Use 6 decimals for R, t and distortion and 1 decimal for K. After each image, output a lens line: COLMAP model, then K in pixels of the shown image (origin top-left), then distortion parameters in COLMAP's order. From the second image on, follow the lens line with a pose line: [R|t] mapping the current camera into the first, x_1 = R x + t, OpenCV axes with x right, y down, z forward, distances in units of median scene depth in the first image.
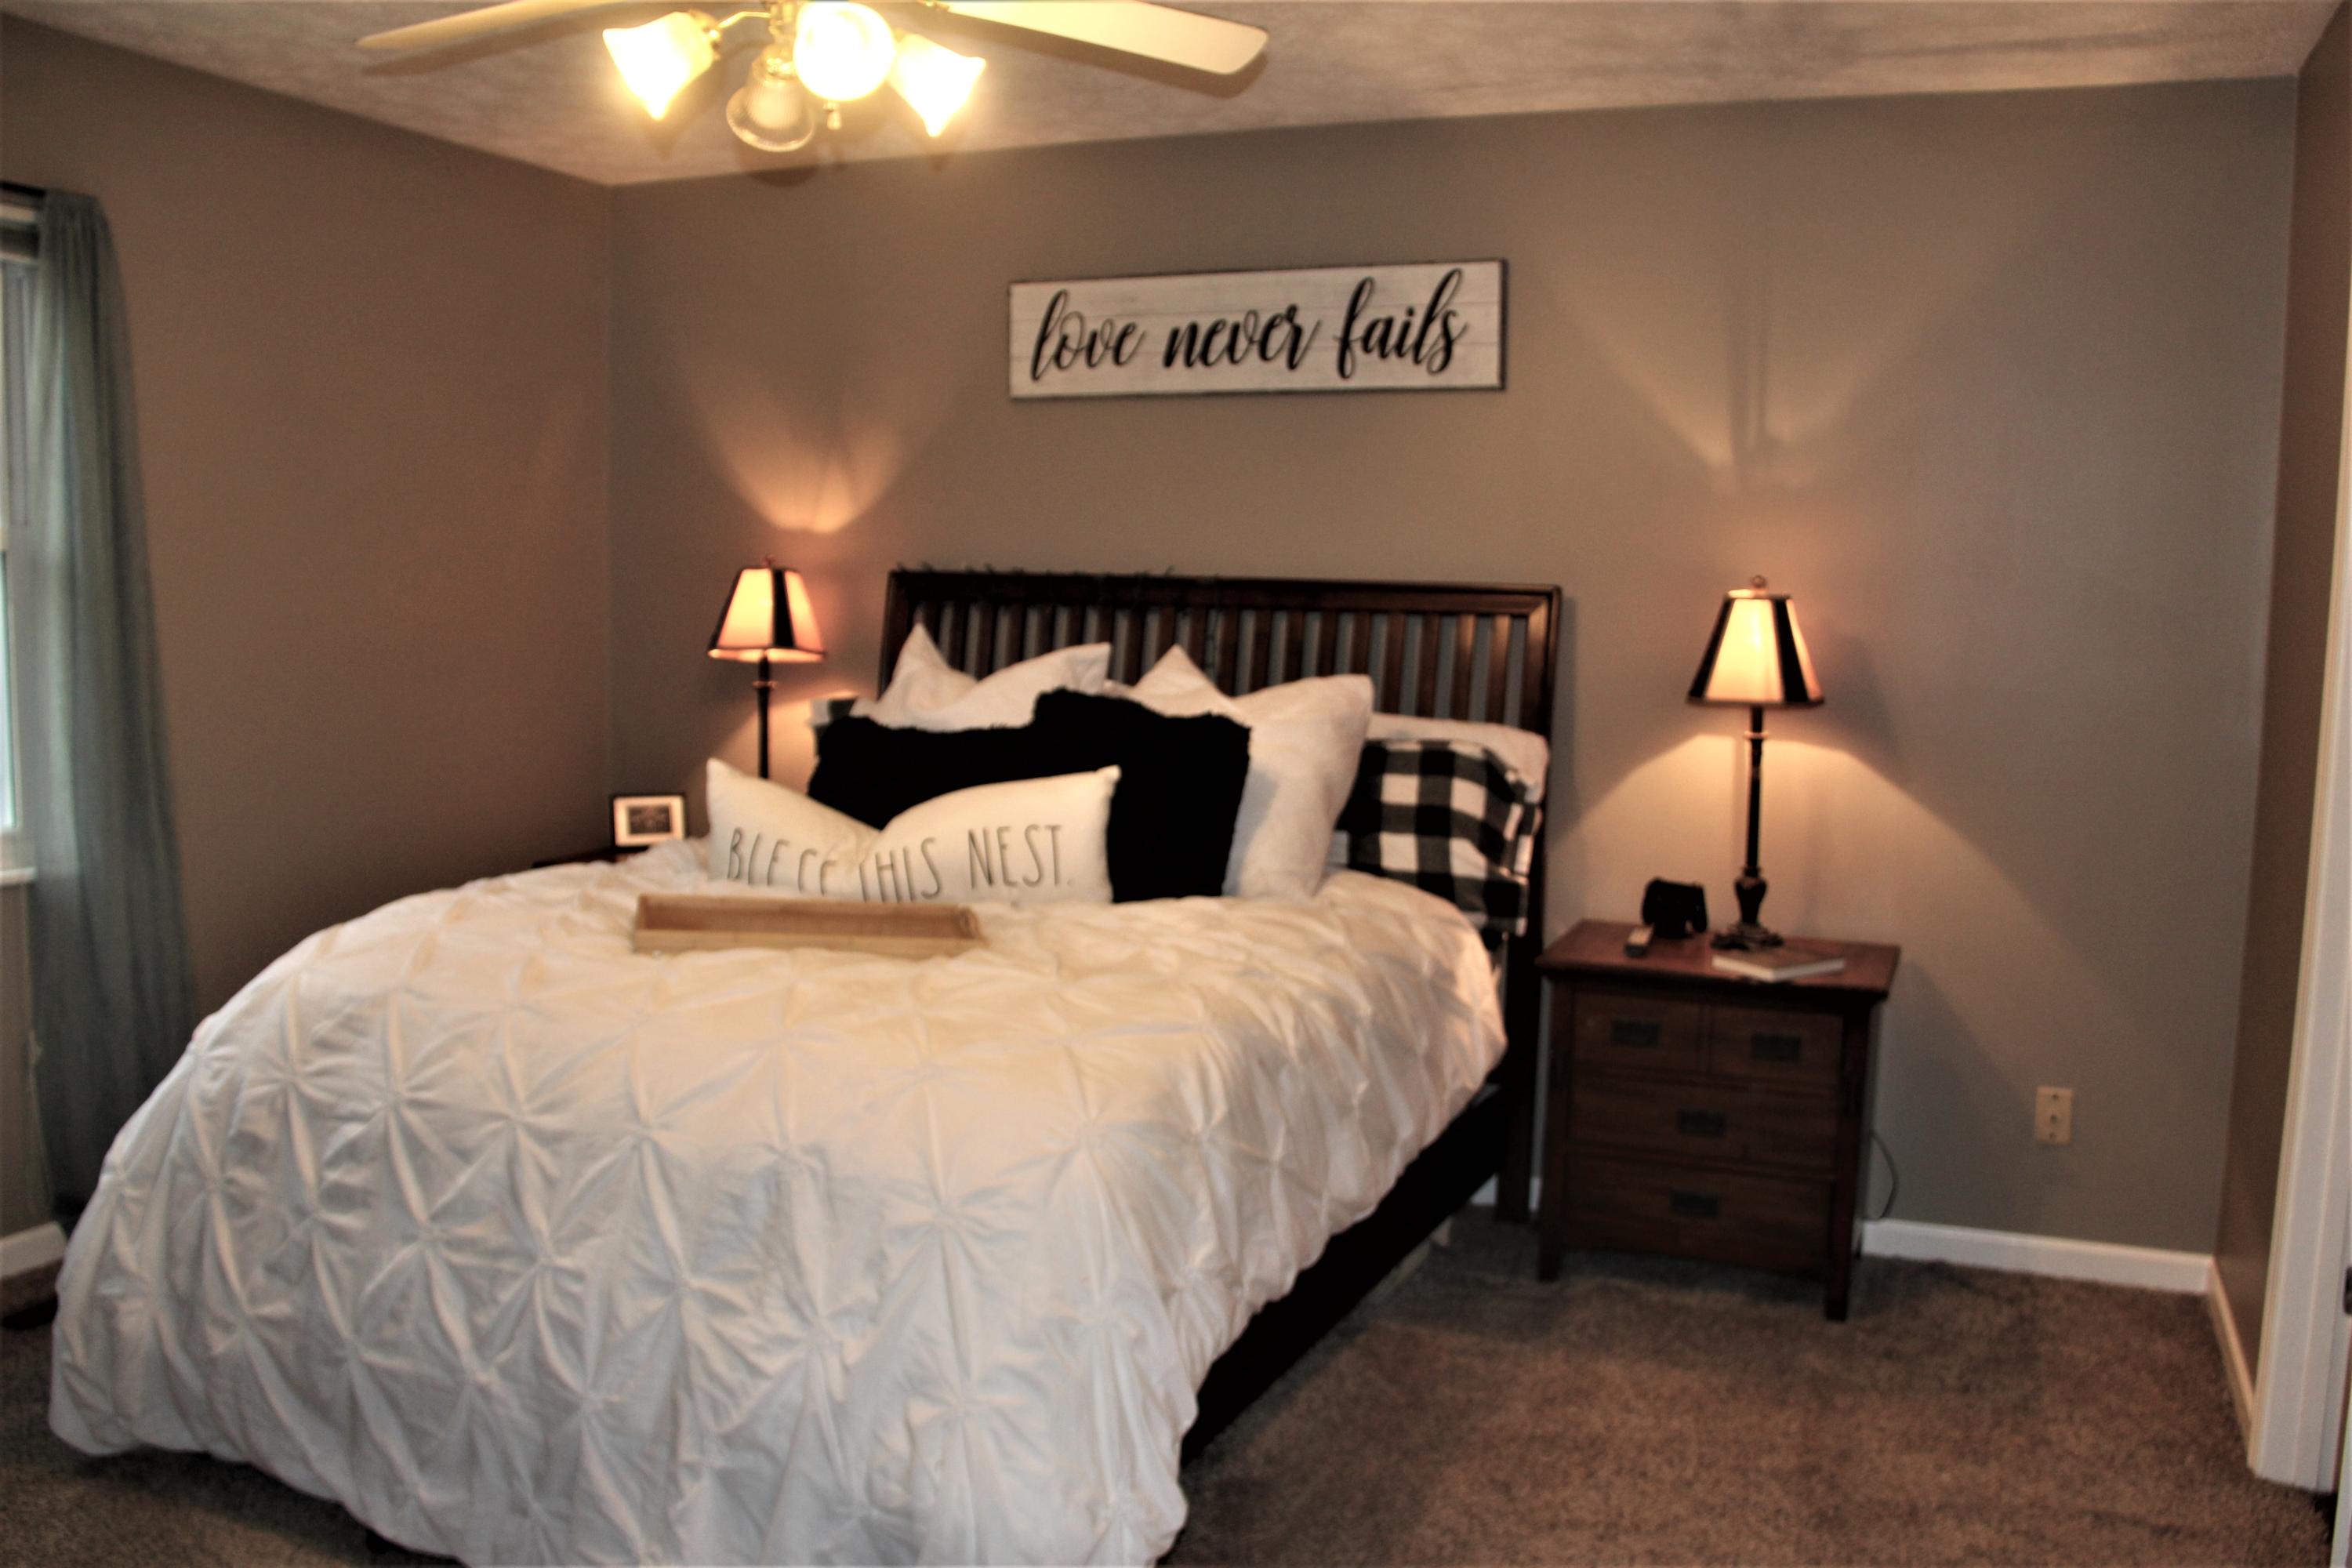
lens RADIAL K [[1942.8, 0, 1229.4], [0, 1942.8, 797.9], [0, 0, 1]] dist [-0.196947, 0.155361]
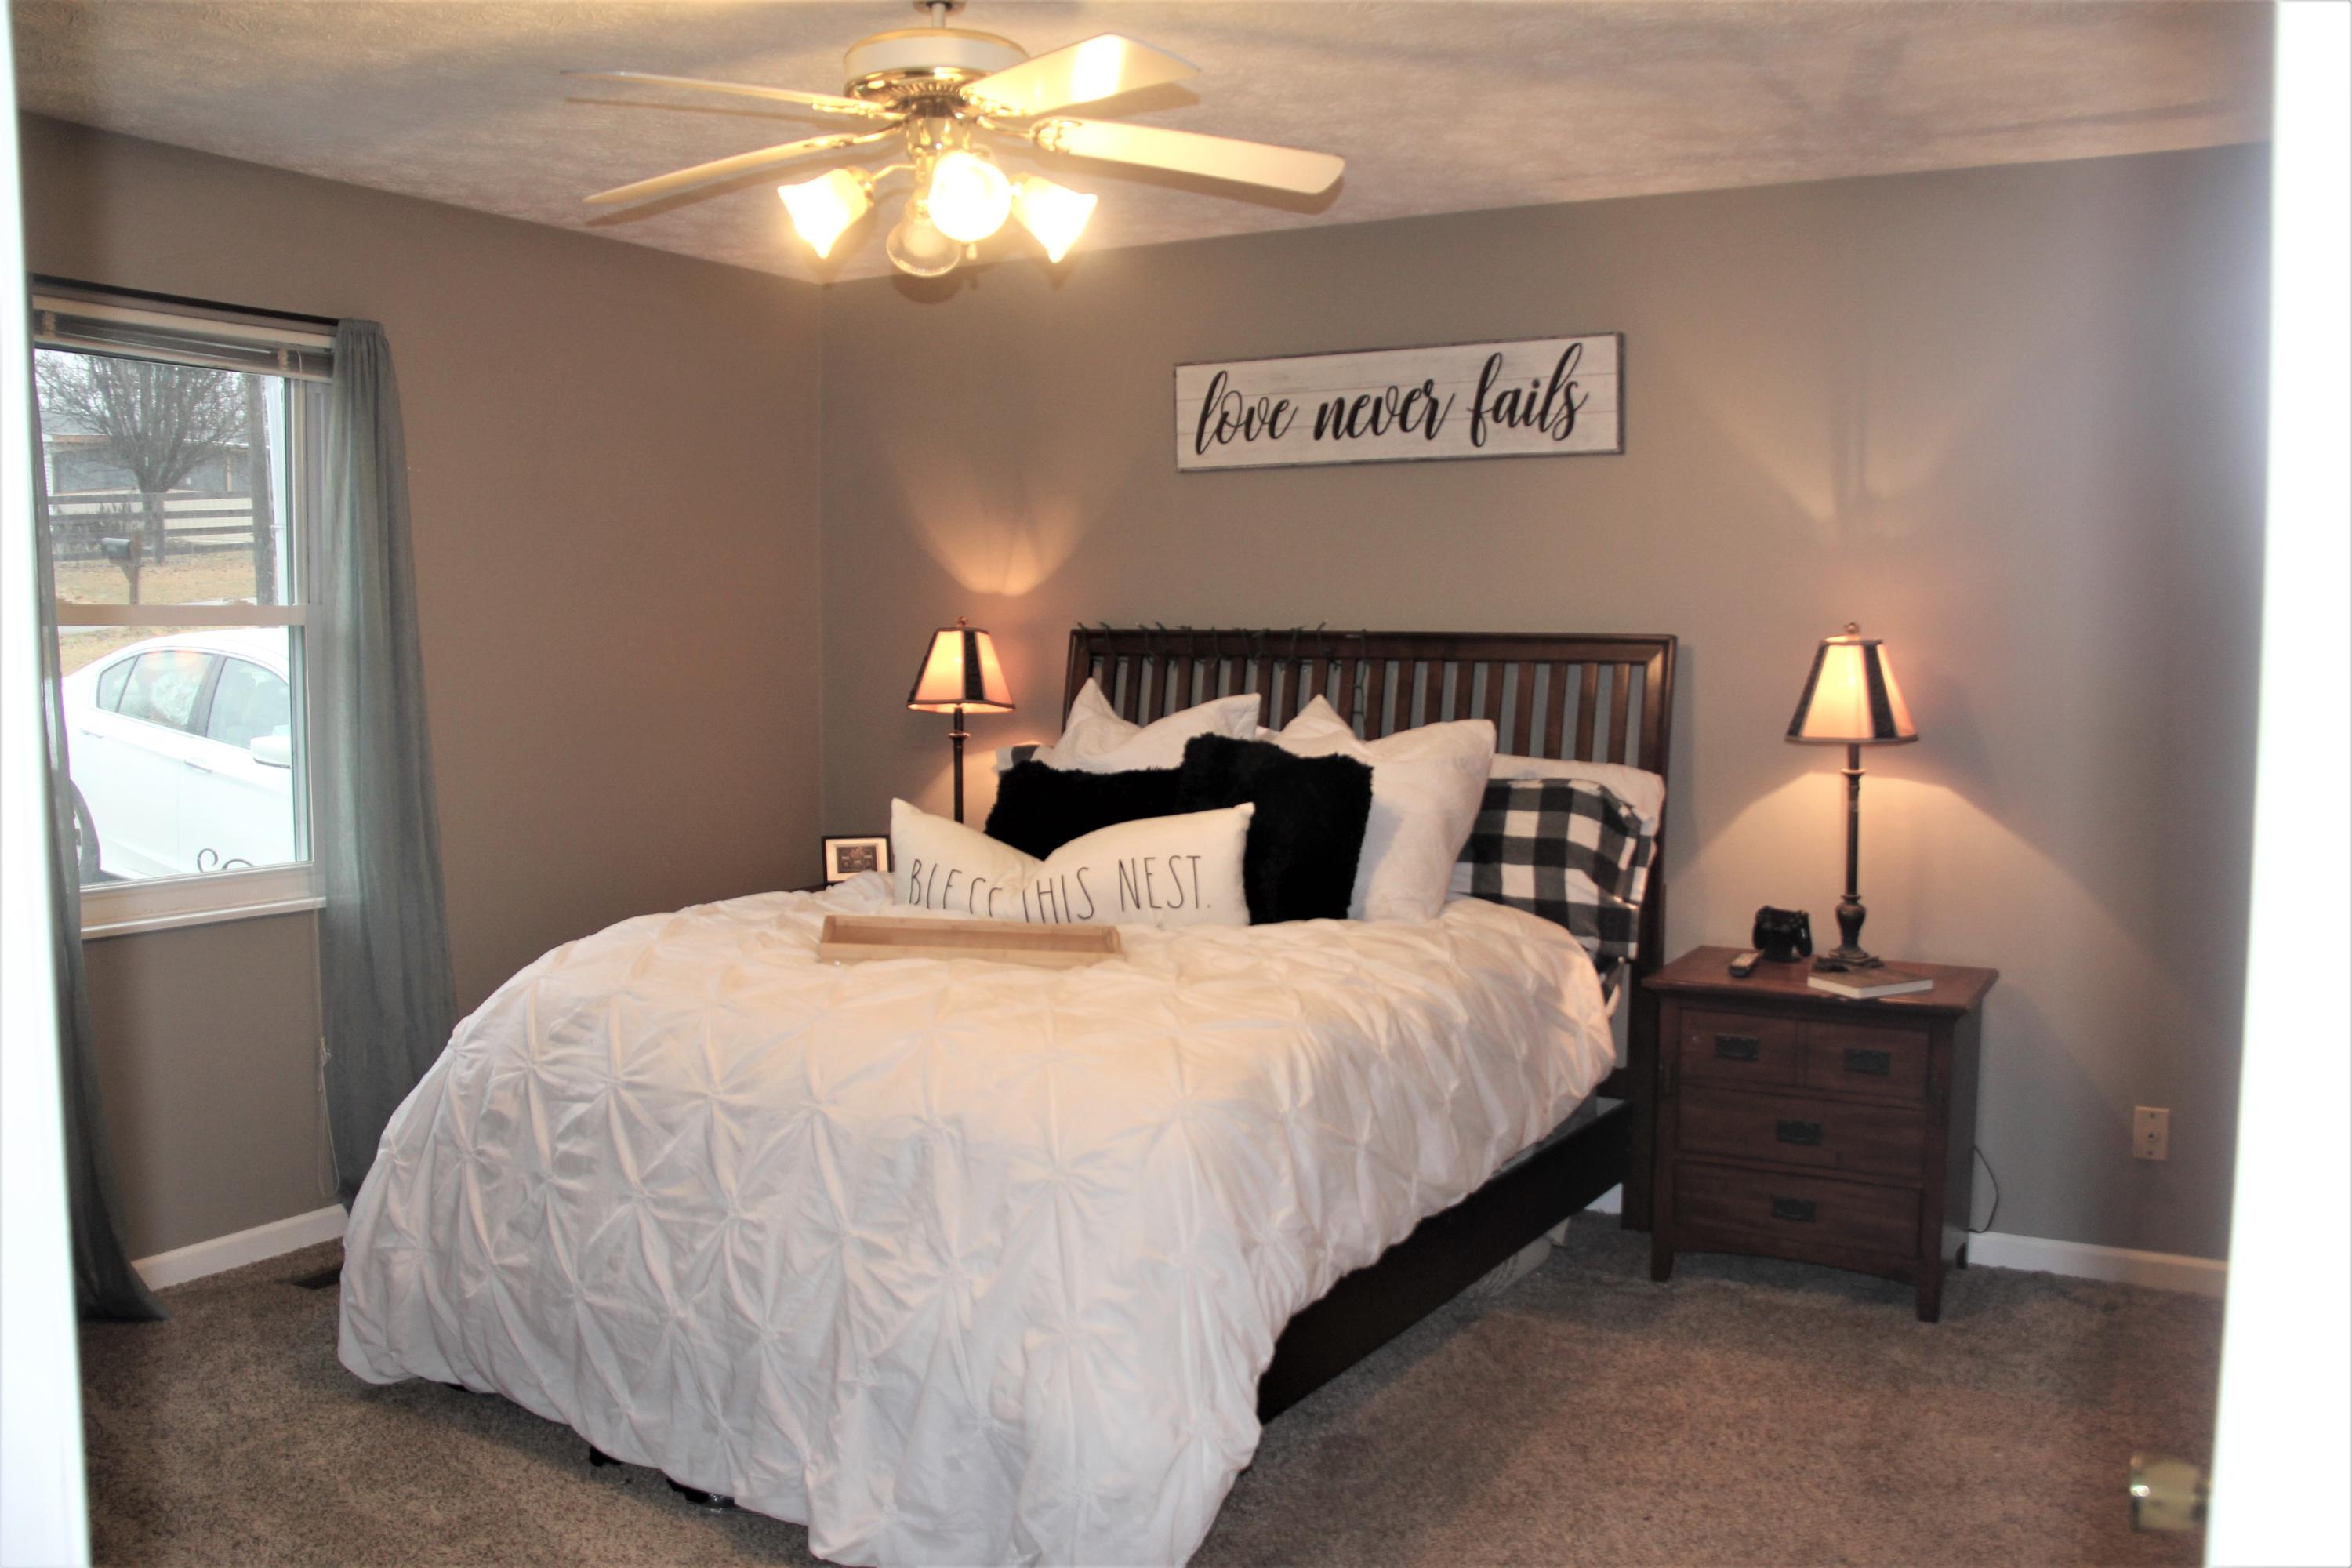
lens RADIAL K [[1942.8, 0, 1217.0], [0, 1942.8, 811.3], [0, 0, 1]] dist [-0.192677, 0.153743]
pose [[0.991612, -0.005912, -0.129111, 0.070397], [0.003258, 0.999779, -0.020759, 0.012413], [0.129206, 0.020164, 0.991413, -0.117033]]
